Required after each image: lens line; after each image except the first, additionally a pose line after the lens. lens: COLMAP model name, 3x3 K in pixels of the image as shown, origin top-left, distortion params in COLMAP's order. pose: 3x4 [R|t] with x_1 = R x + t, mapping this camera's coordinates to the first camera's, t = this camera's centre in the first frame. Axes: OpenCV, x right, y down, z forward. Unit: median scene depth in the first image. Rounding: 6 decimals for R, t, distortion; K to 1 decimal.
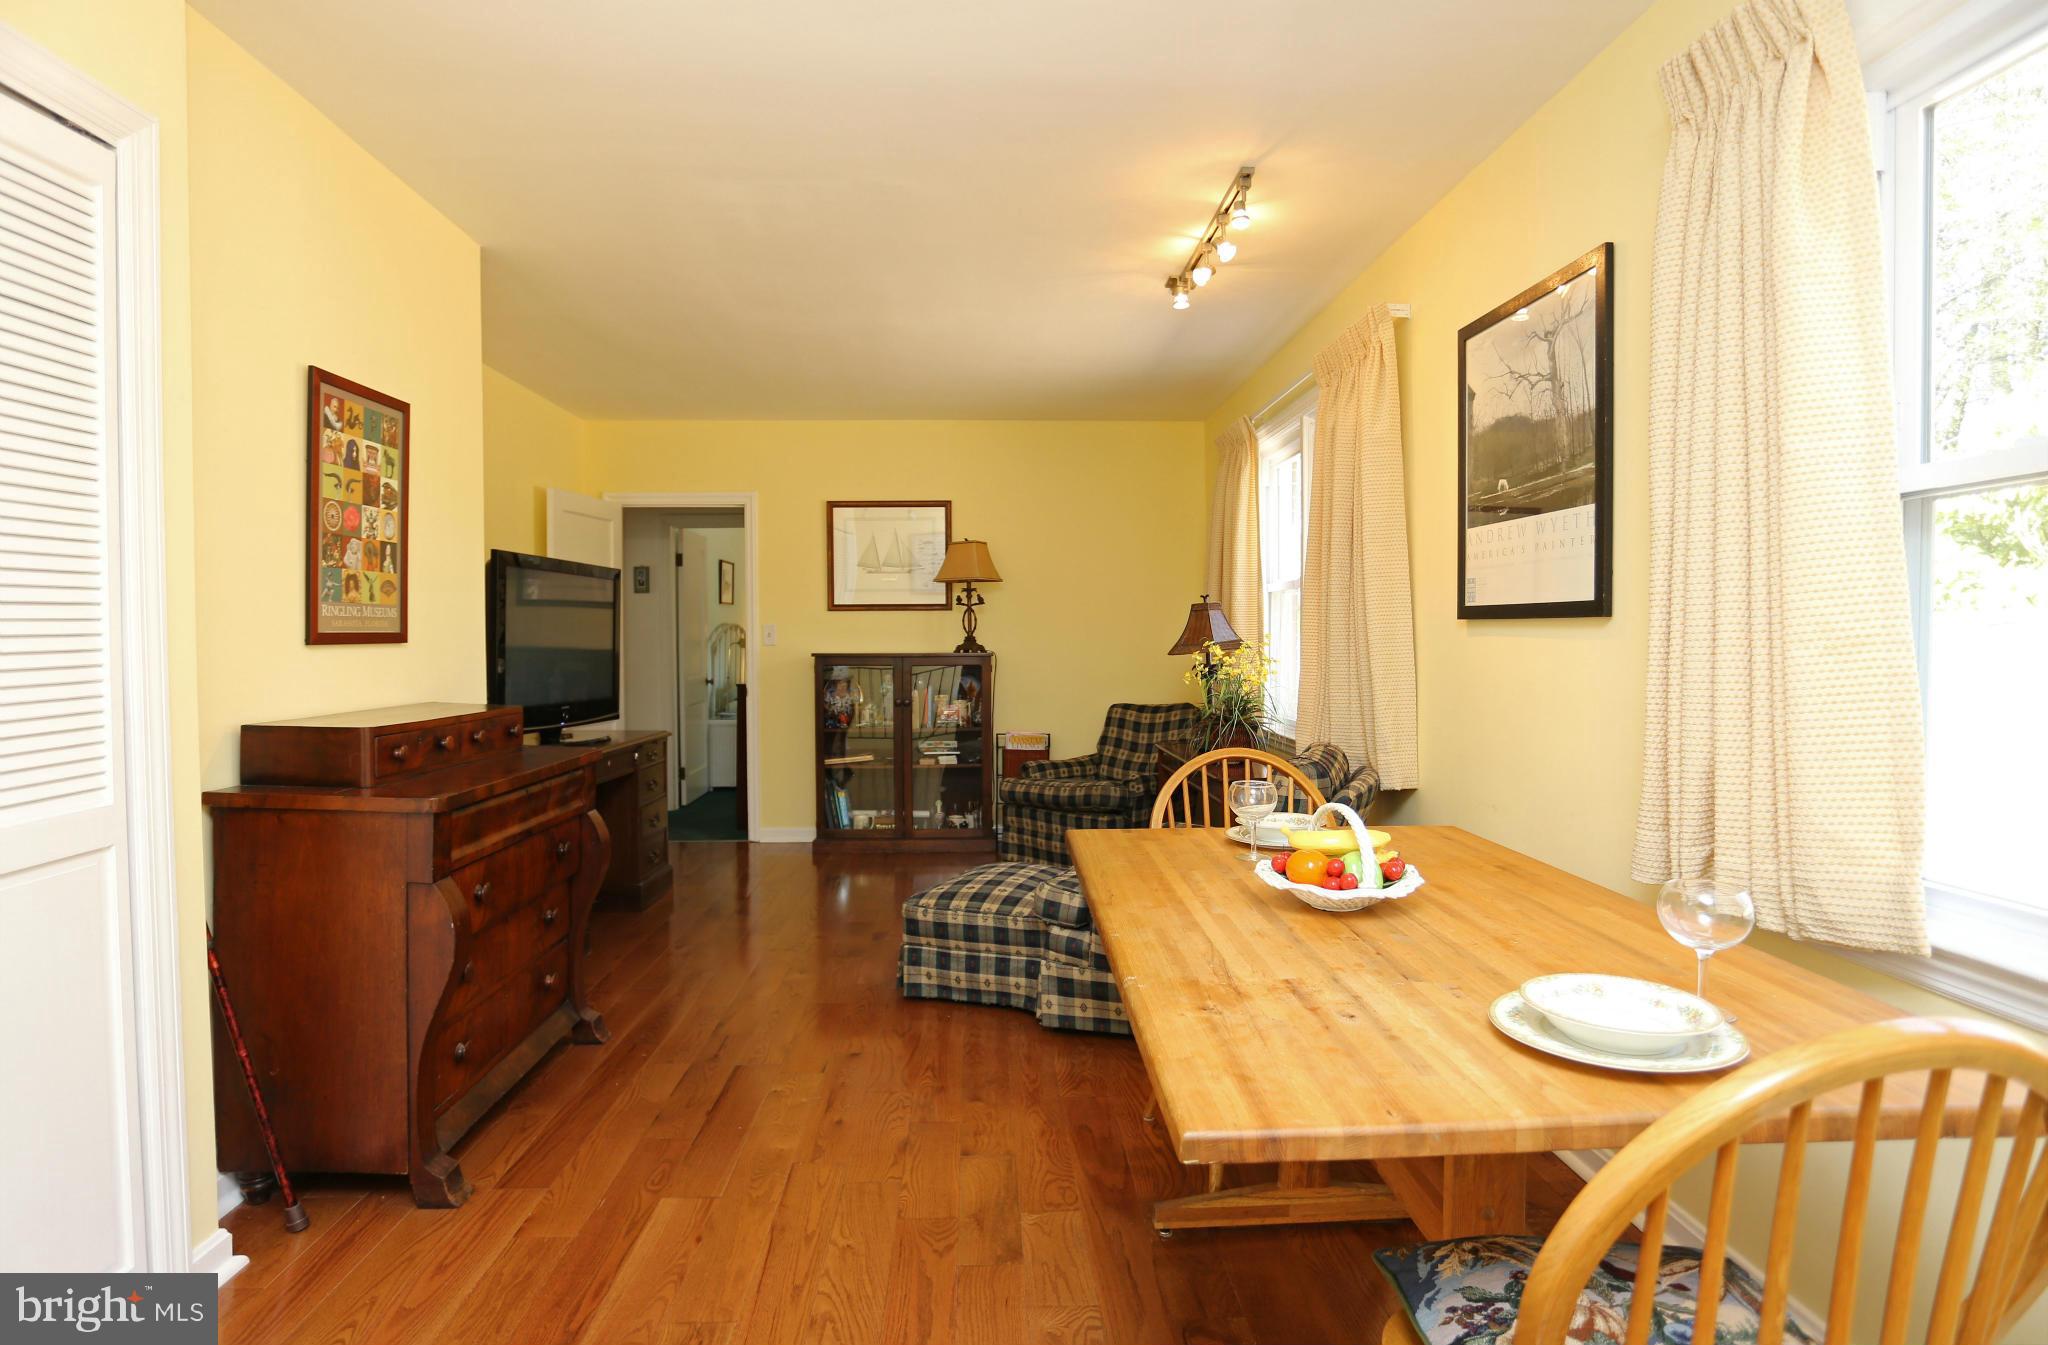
lens RADIAL K [[1037.9, 0, 1023.0], [0, 1037.9, 652.6], [0, 0, 1]] dist [-0.065141, 0.032180]
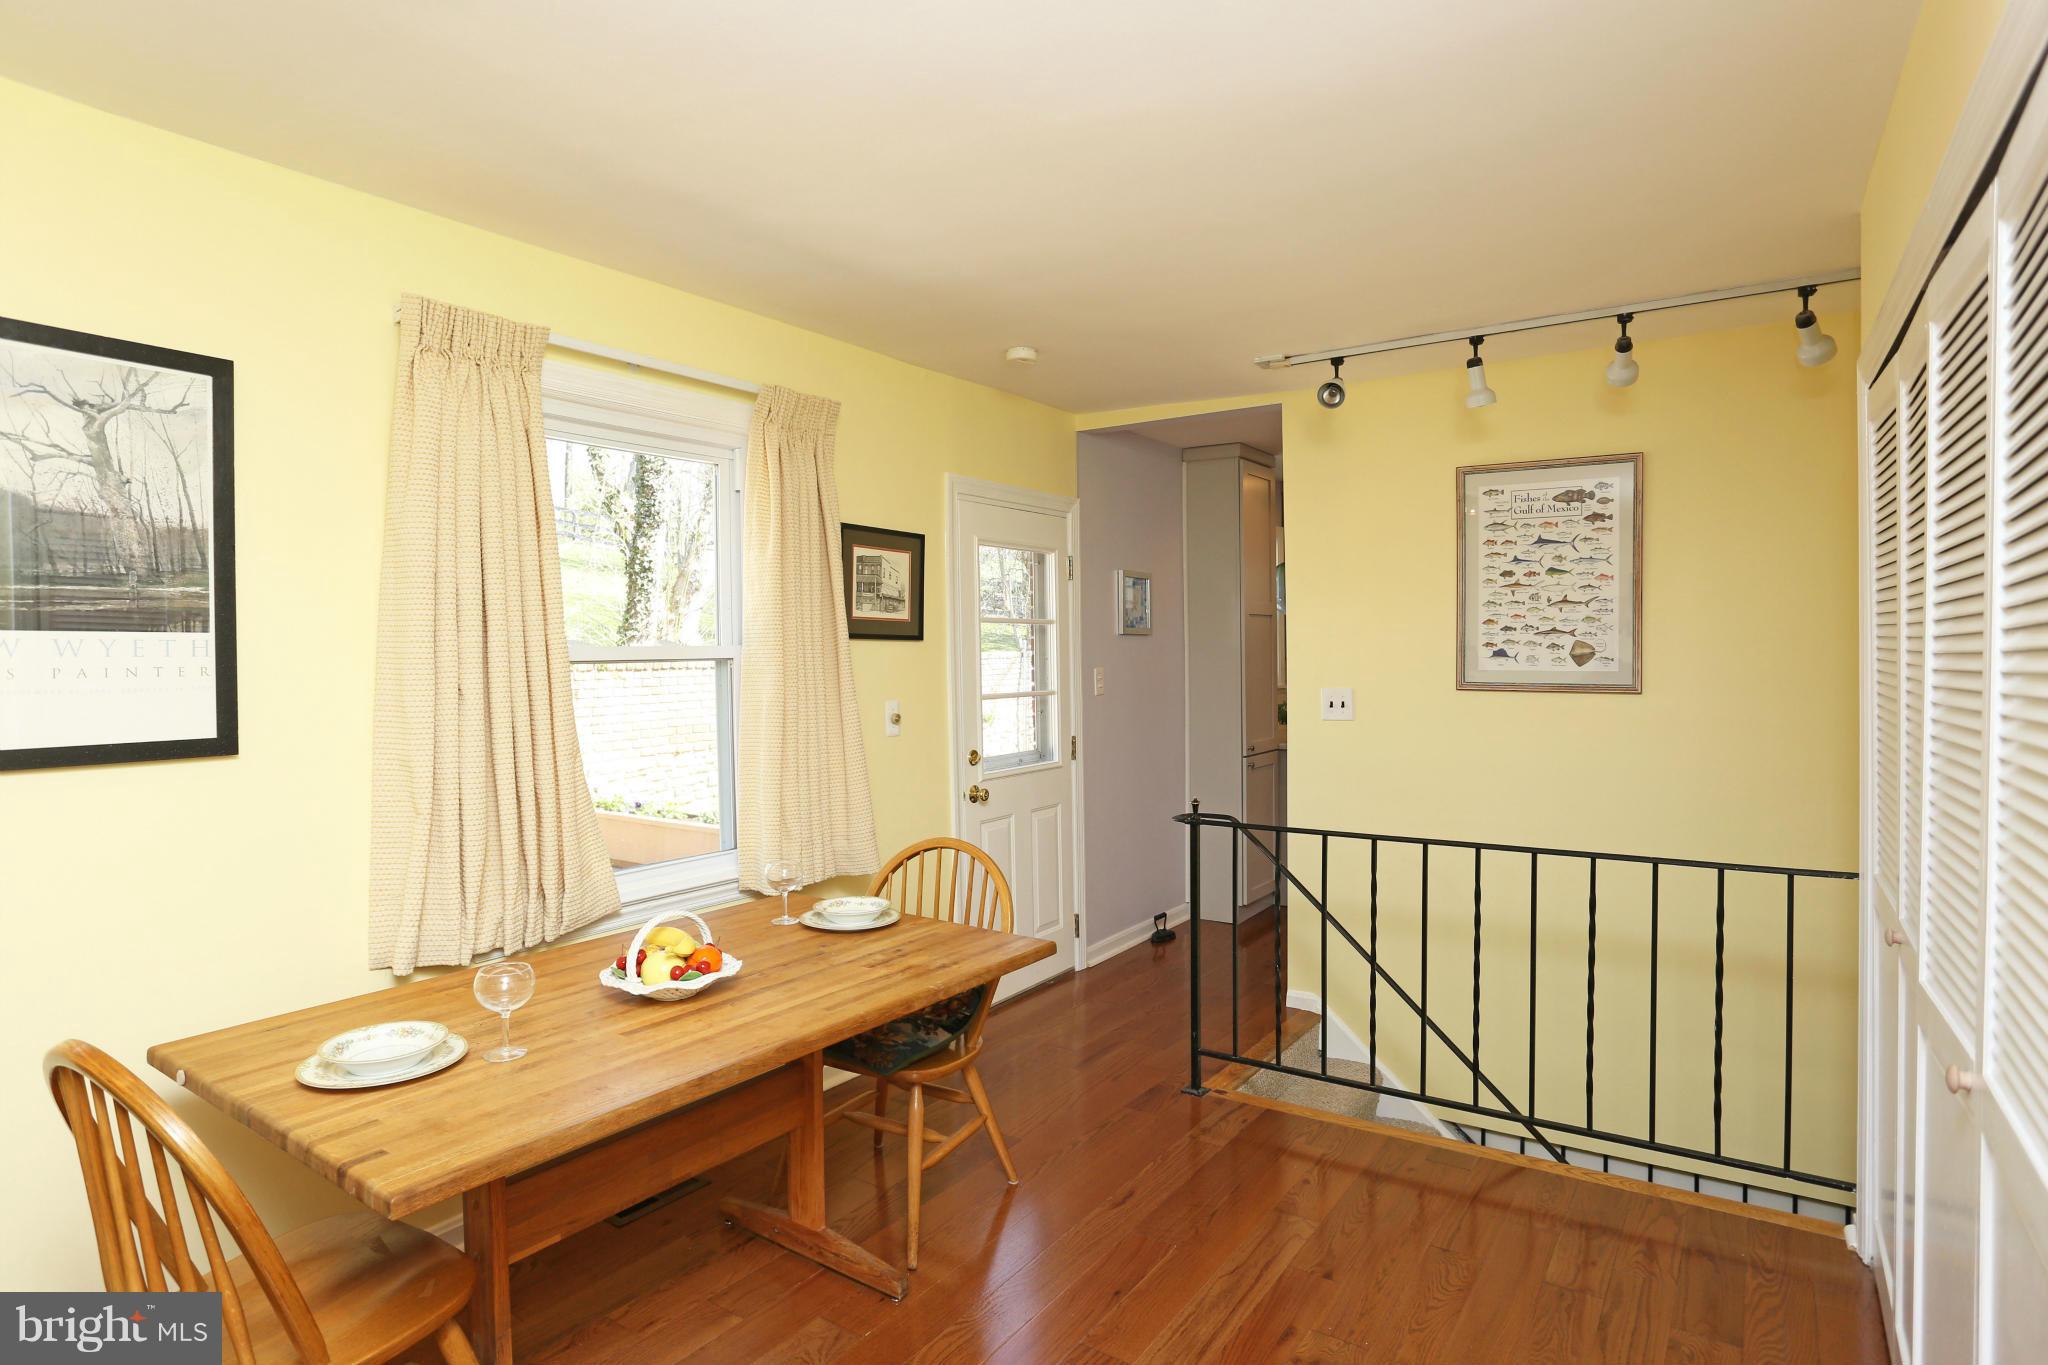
lens RADIAL K [[1102.1, 0, 1019.9], [0, 1102.1, 674.8], [0, 0, 1]] dist [-0.068101, 0.036873]
pose [[-0.787981, -0.004695, 0.615681, -0.528778], [0.023036, 0.999046, 0.037101, -0.111373], [-0.615268, 0.043417, -0.787121, 1.143045]]
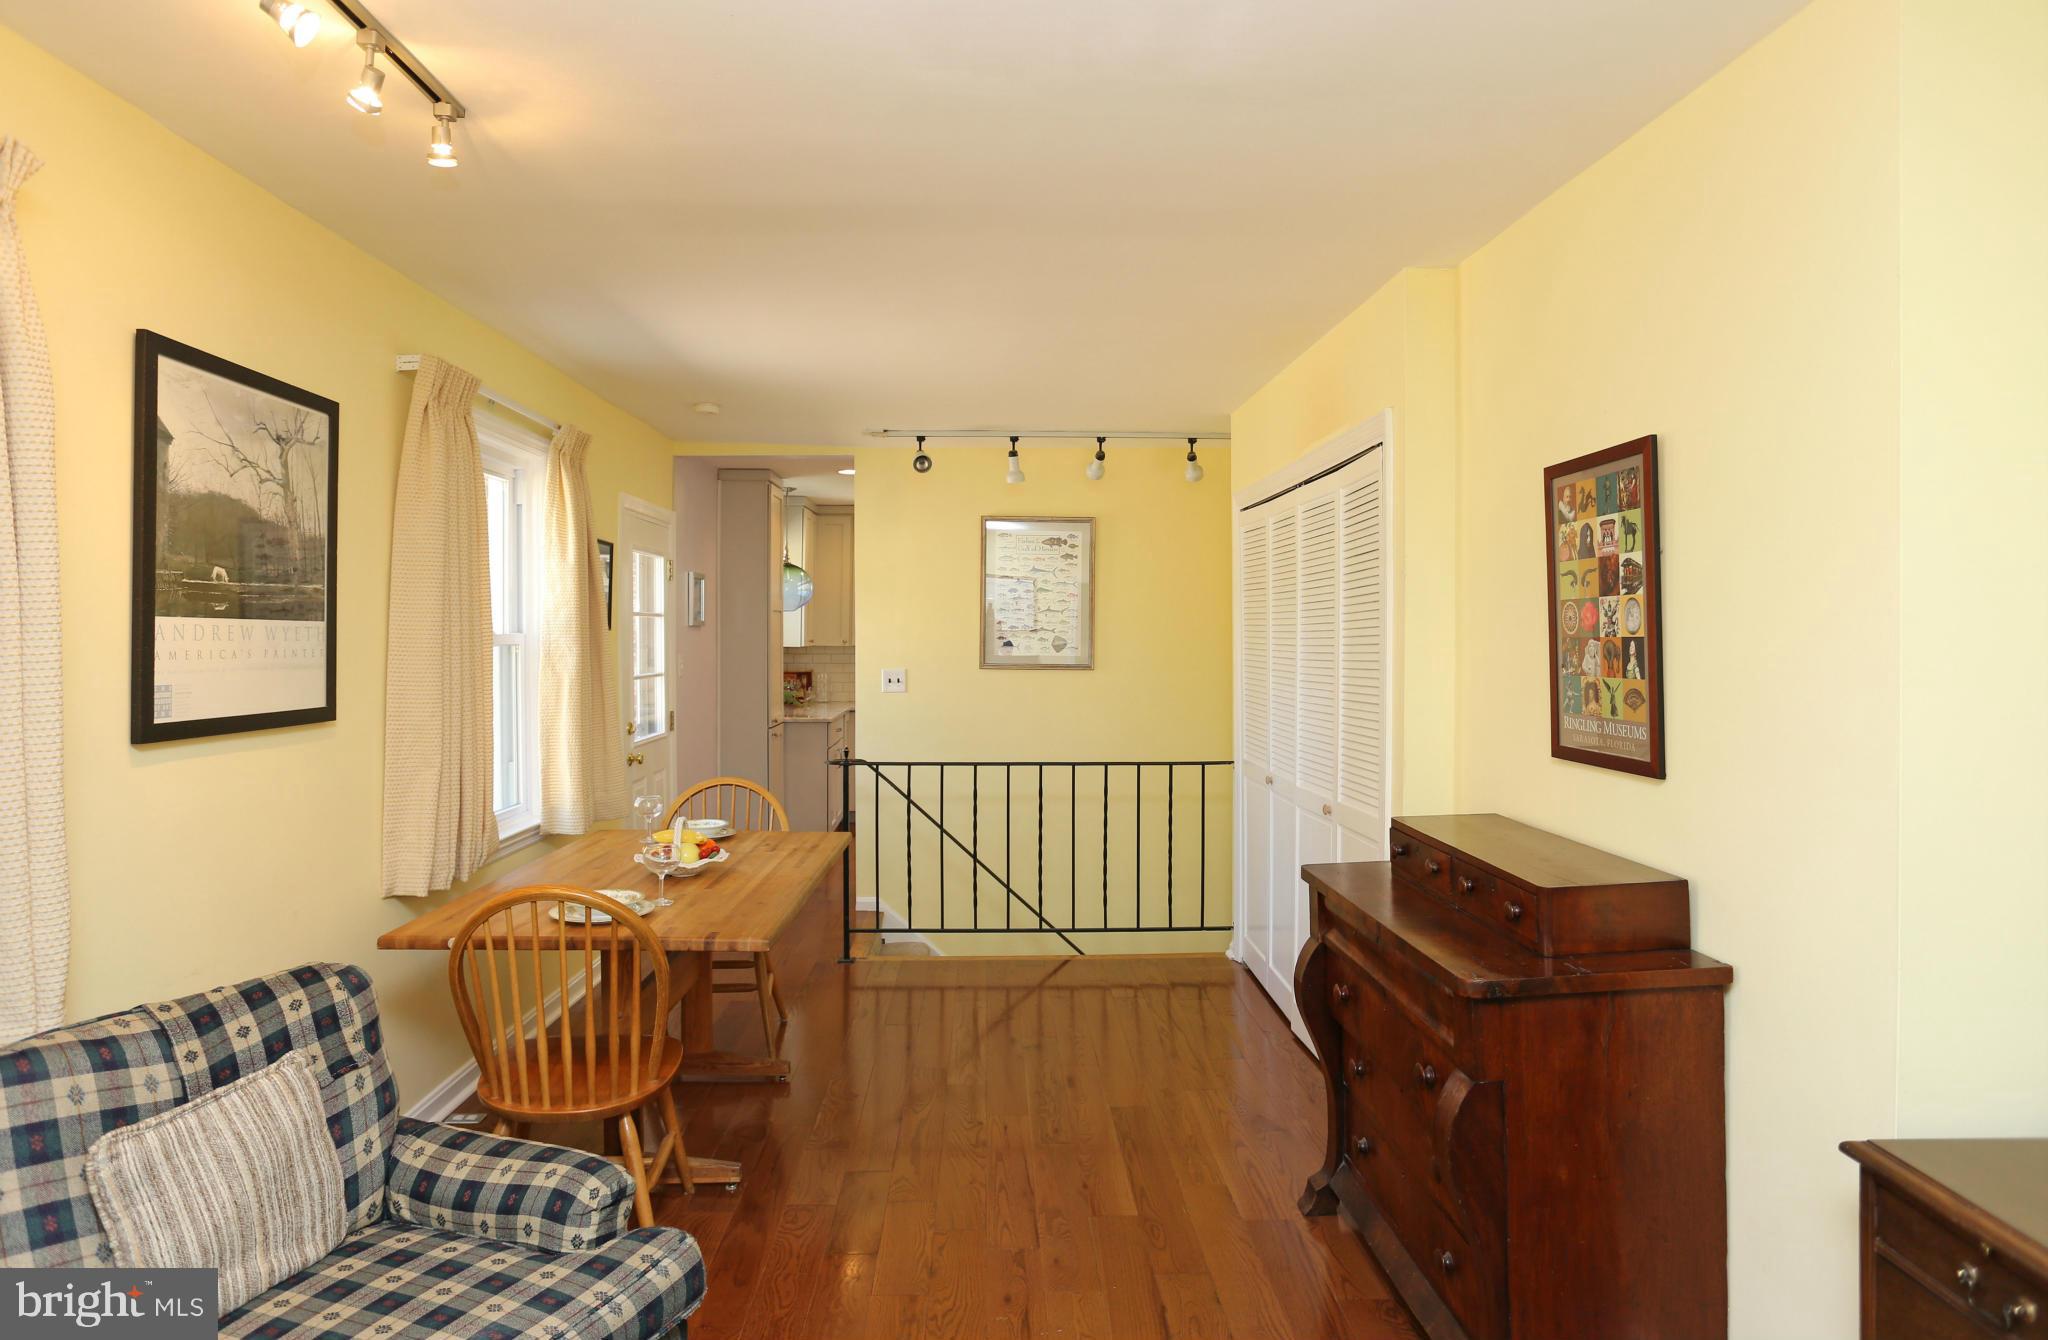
lens RADIAL K [[1206.9, 0, 1029.3], [0, 1206.9, 638.1], [0, 0, 1]] dist [-0.067497, 0.014374]
pose [[-0.999883, 0.000226, 0.015296, -0.210875], [0.000572, 0.999743, 0.022655, -0.137113], [-0.015287, 0.022661, -0.999626, 2.003163]]
